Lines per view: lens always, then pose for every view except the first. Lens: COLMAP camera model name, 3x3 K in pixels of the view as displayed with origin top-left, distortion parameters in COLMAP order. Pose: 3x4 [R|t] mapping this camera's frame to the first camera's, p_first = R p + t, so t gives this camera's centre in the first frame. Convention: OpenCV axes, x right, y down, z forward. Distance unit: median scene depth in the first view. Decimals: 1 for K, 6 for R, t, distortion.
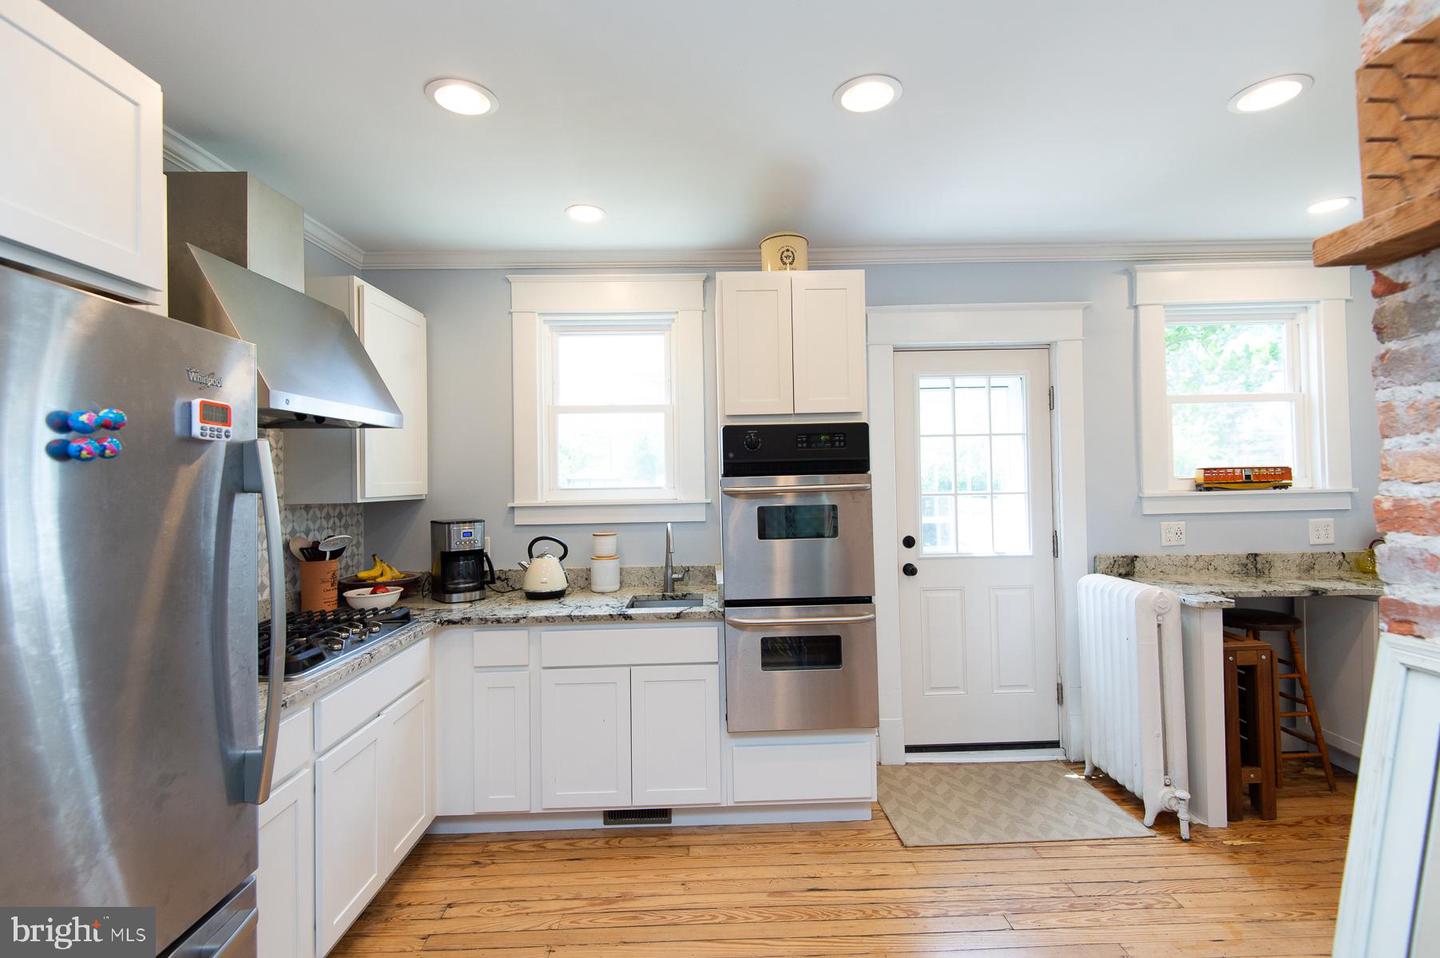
lens RADIAL K [[663.8, 0, 721.3], [0, 663.8, 477.4], [0, 0, 1]] dist [0.035789, -0.025664]
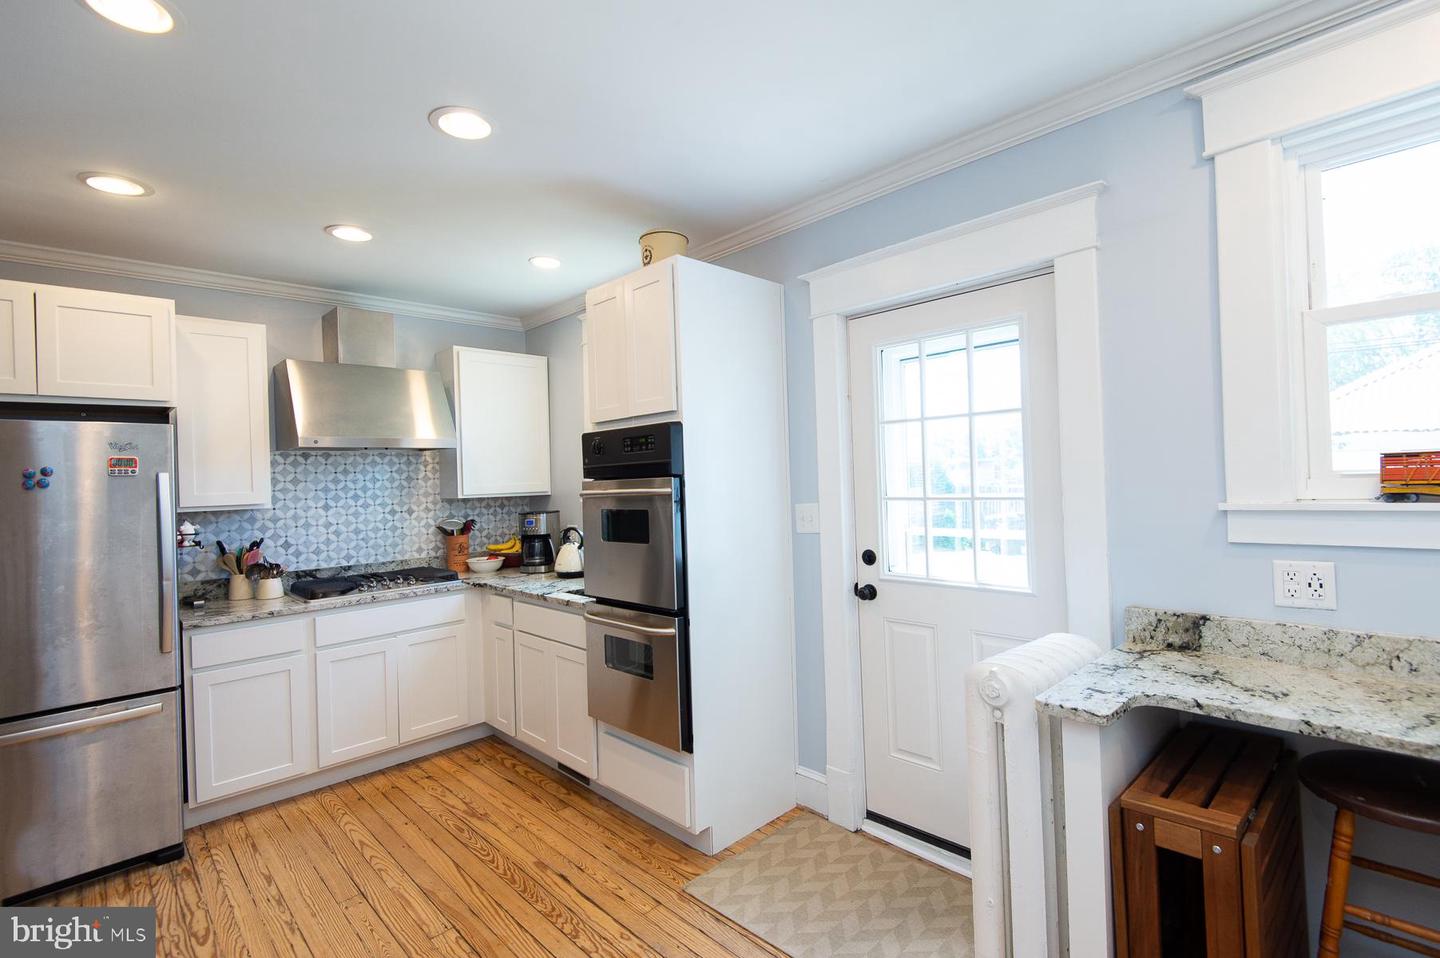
lens RADIAL K [[663.8, 0, 721.3], [0, 663.8, 477.4], [0, 0, 1]] dist [0.035789, -0.025664]
pose [[0.679818, -0.004533, -0.733367, 0.878040], [0.021529, 0.999673, 0.013778, -0.015439], [0.733065, -0.025155, 0.679693, 0.393964]]
